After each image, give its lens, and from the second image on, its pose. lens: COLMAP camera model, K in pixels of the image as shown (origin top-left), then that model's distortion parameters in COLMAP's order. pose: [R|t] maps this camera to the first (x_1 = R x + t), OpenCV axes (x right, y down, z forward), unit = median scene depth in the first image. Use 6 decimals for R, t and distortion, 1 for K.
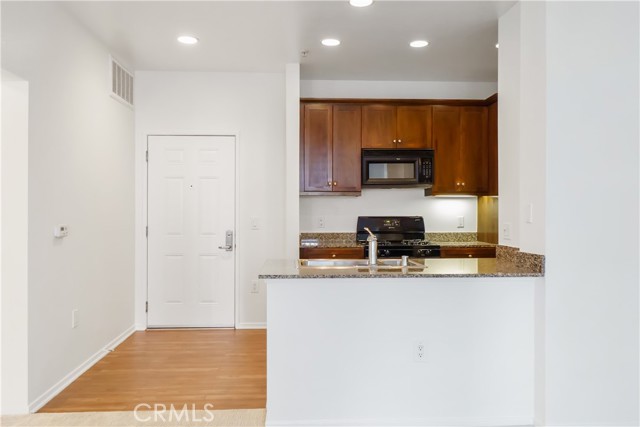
lens RADIAL K [[501.2, 0, 321.7], [0, 501.2, 207.9], [0, 0, 1]] dist [-0.002642, -0.007613]
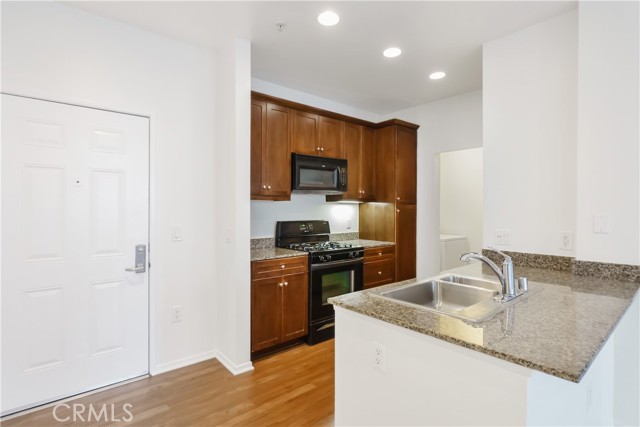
lens RADIAL K [[323.5, 0, 322.9], [0, 323.5, 209.6], [0, 0, 1]] dist [-0.016593, -0.000071]
pose [[0.788352, 0.000532, 0.615224, -0.261972], [-0.008562, 0.999912, 0.010107, -0.013273], [-0.615165, -0.013235, 0.788288, 0.464315]]
